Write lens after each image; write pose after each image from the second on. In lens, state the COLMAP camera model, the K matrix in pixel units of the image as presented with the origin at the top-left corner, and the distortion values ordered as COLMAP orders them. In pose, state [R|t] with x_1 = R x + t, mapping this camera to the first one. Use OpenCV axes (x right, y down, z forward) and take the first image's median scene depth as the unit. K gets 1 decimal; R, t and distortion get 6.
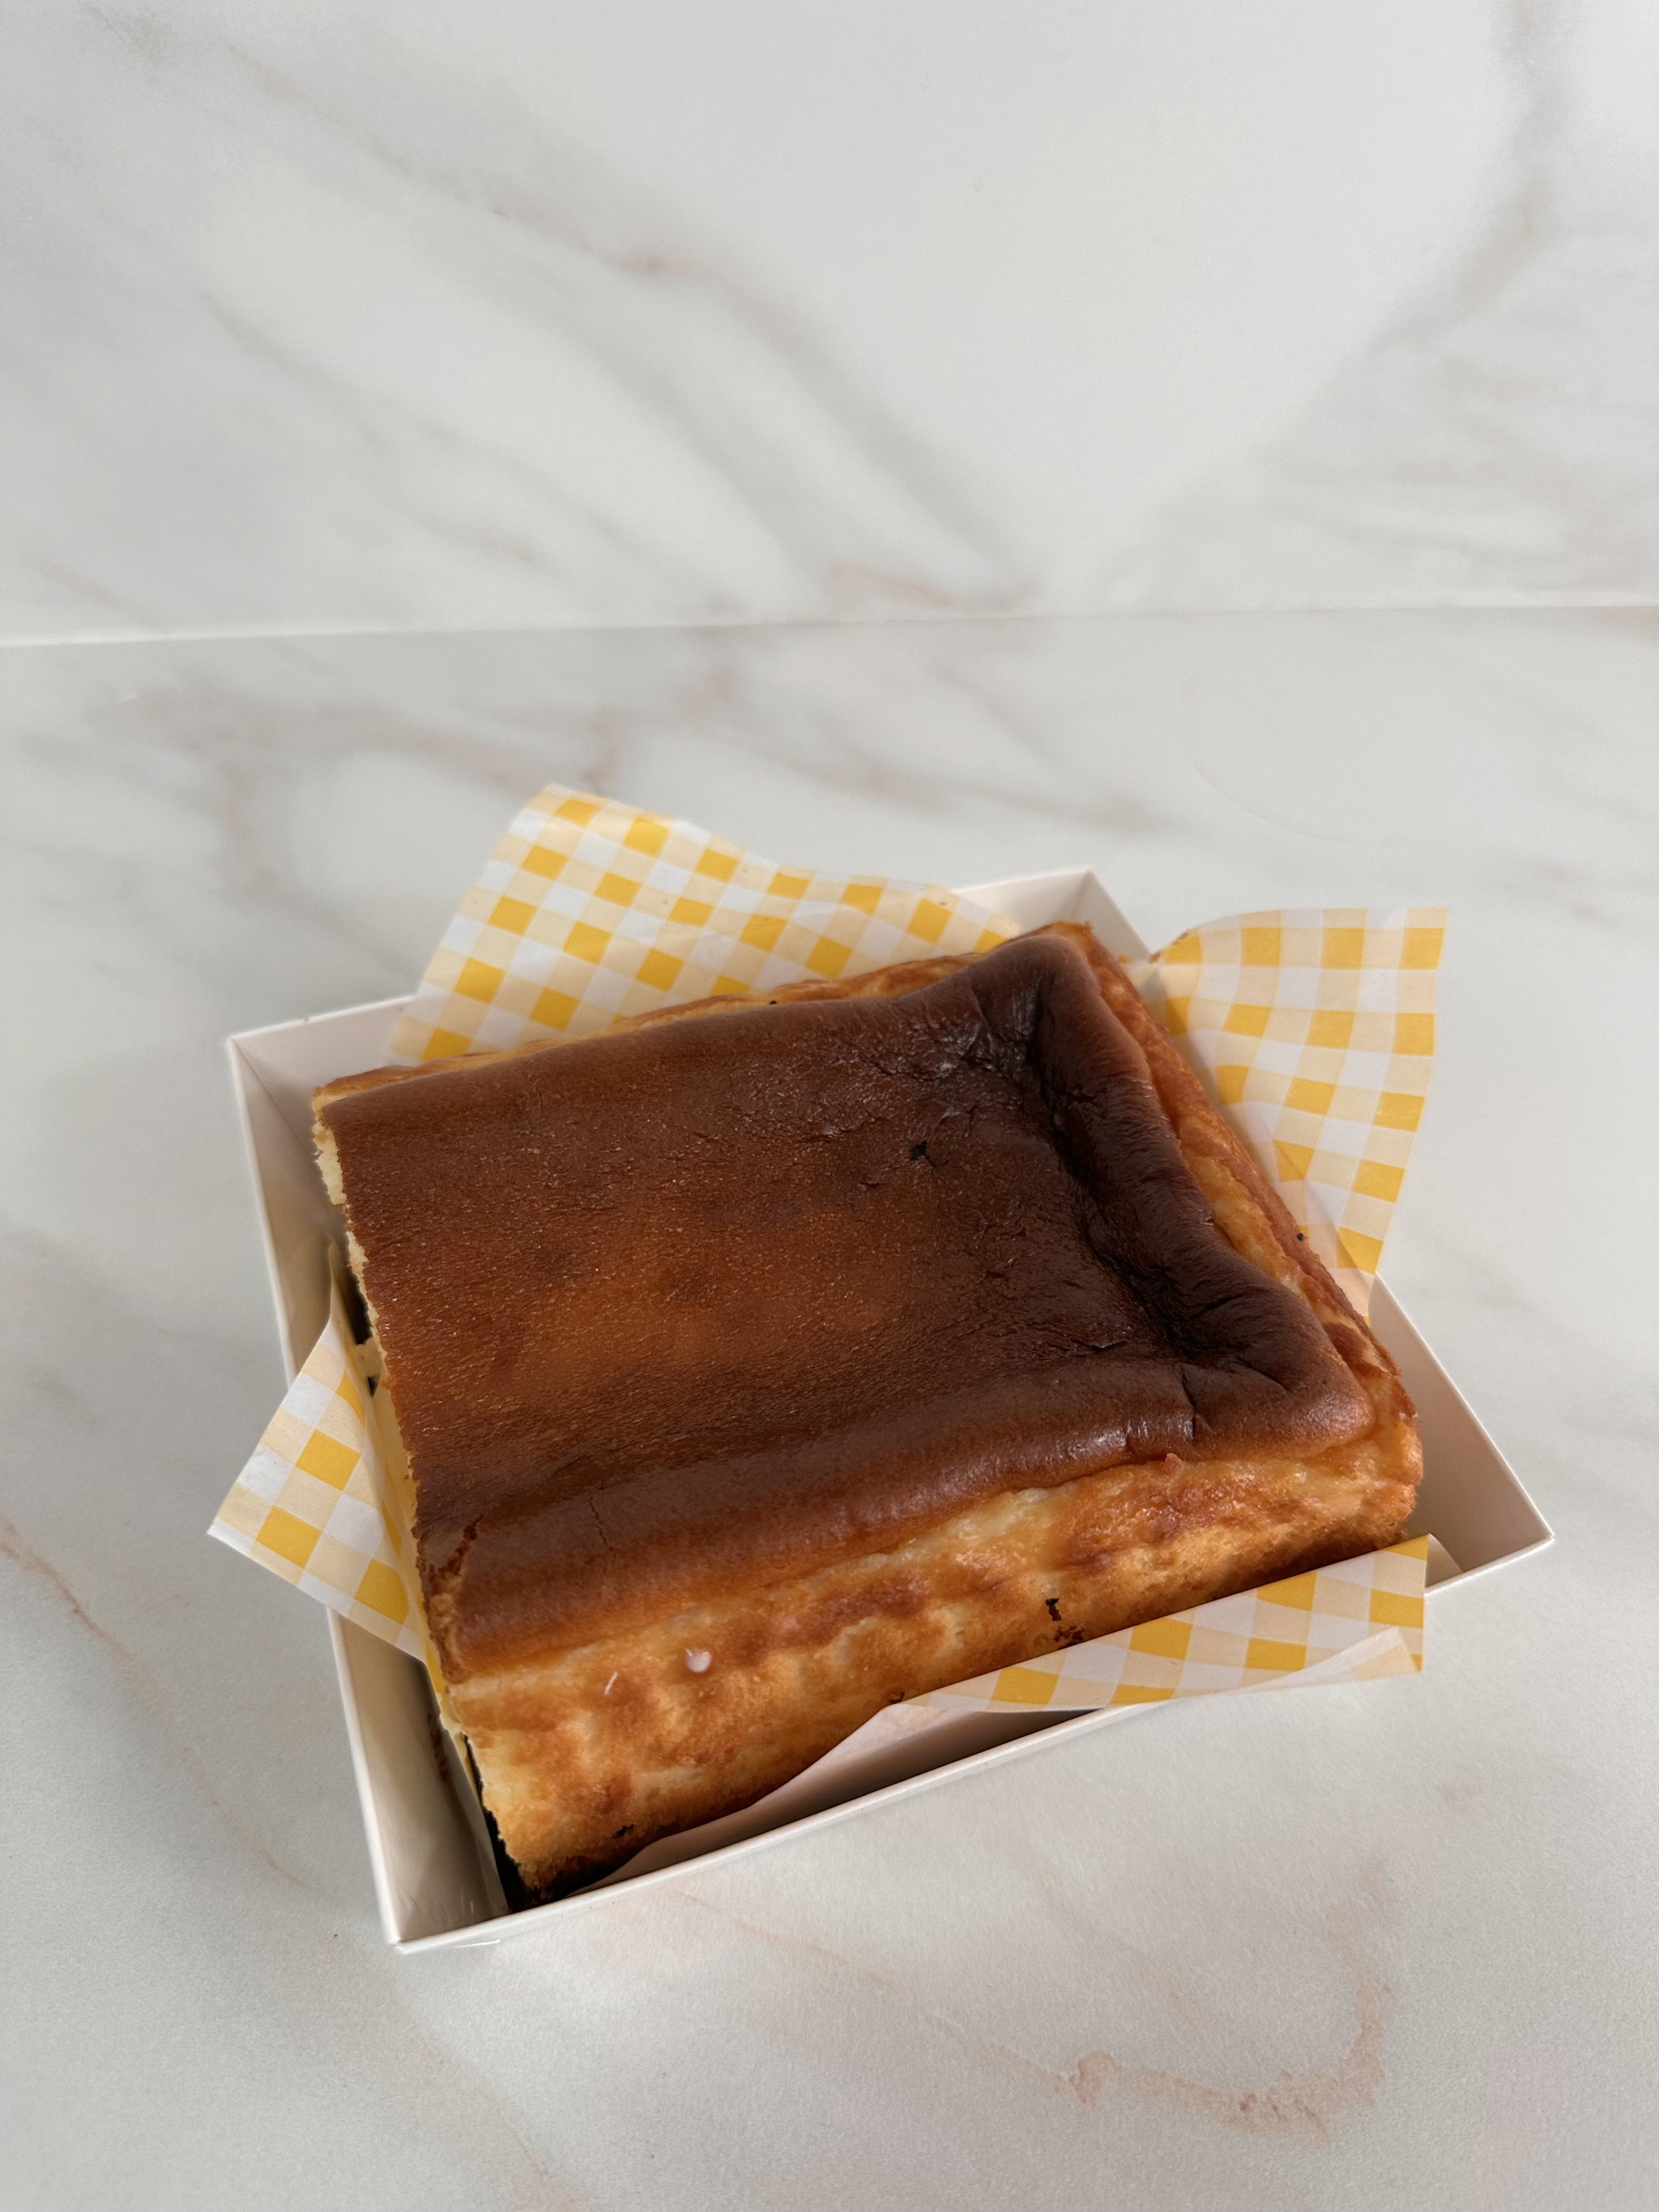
lens RADIAL K [[1578.8, 0, 829.5], [0, 1578.8, 1106.0], [0, 0, 1]] dist [-0.098399, -0.005804]
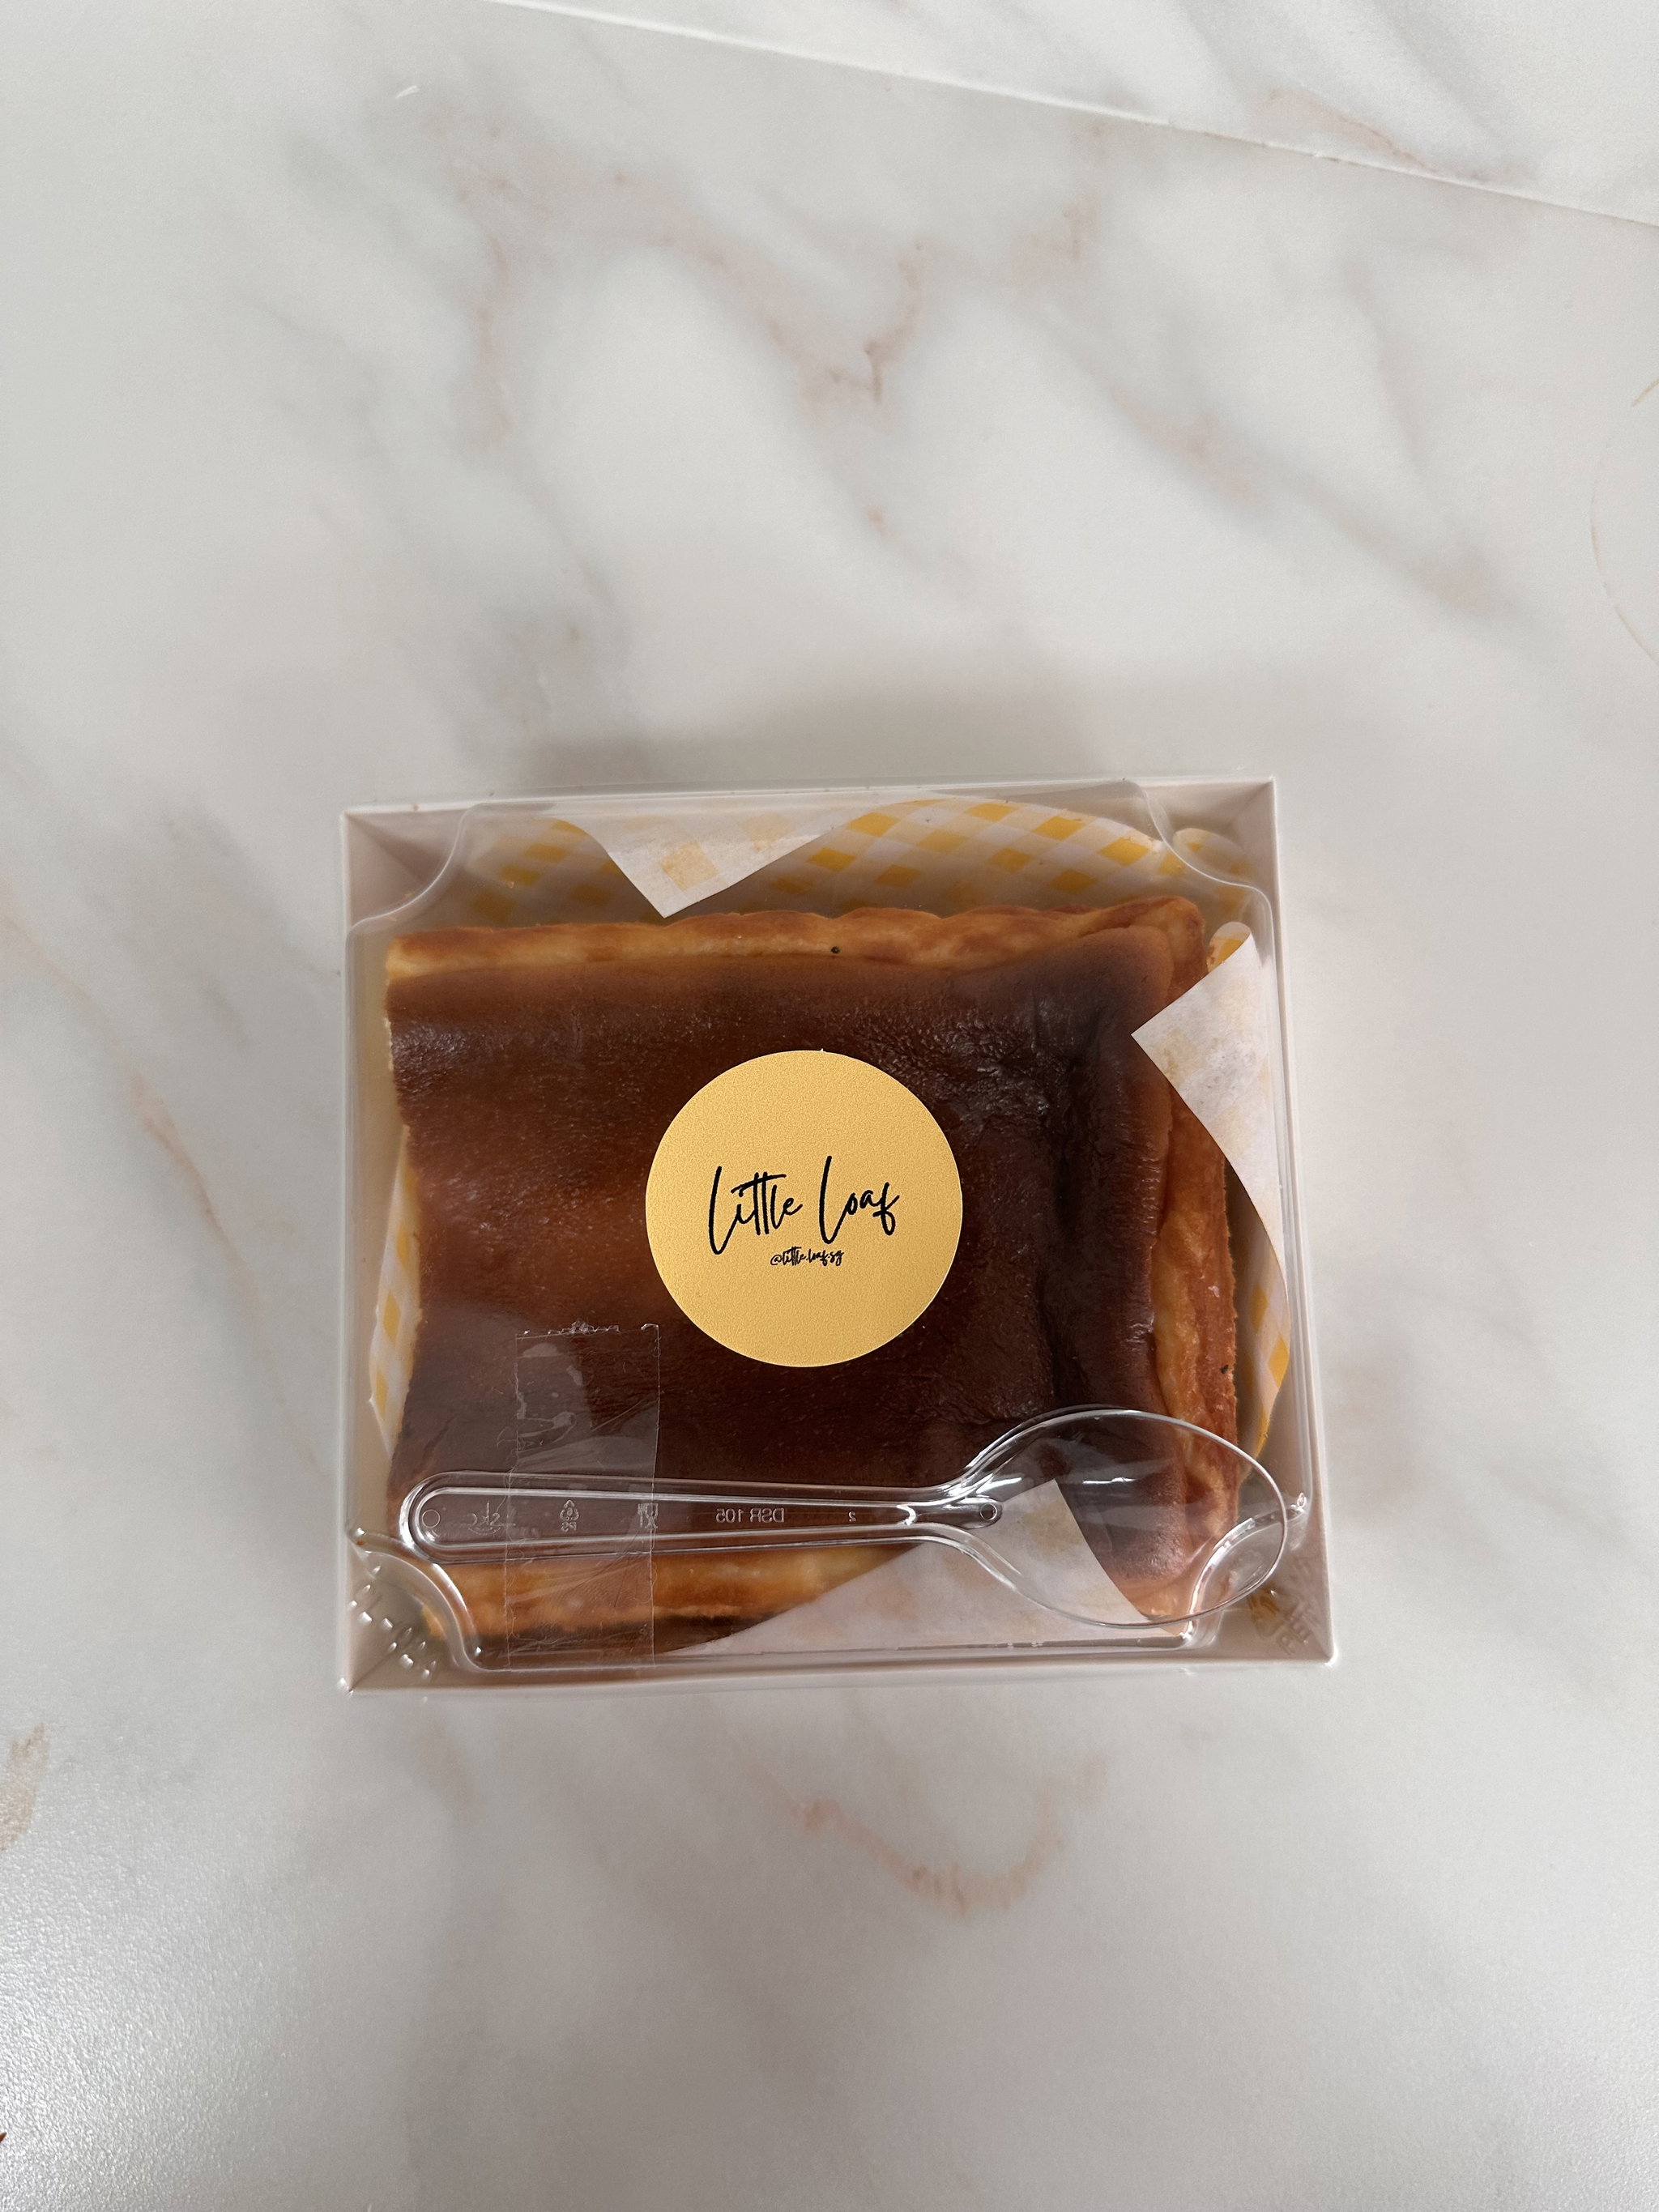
lens RADIAL K [[1578.8, 0, 829.5], [0, 1578.8, 1106.0], [0, 0, 1]] dist [-0.098399, -0.005804]
pose [[0.925398, 0.342022, -0.163276, 0.103761], [-0.191417, 0.793613, 0.577527, -0.367618], [0.327105, -0.503189, 0.799877, 0.113955]]
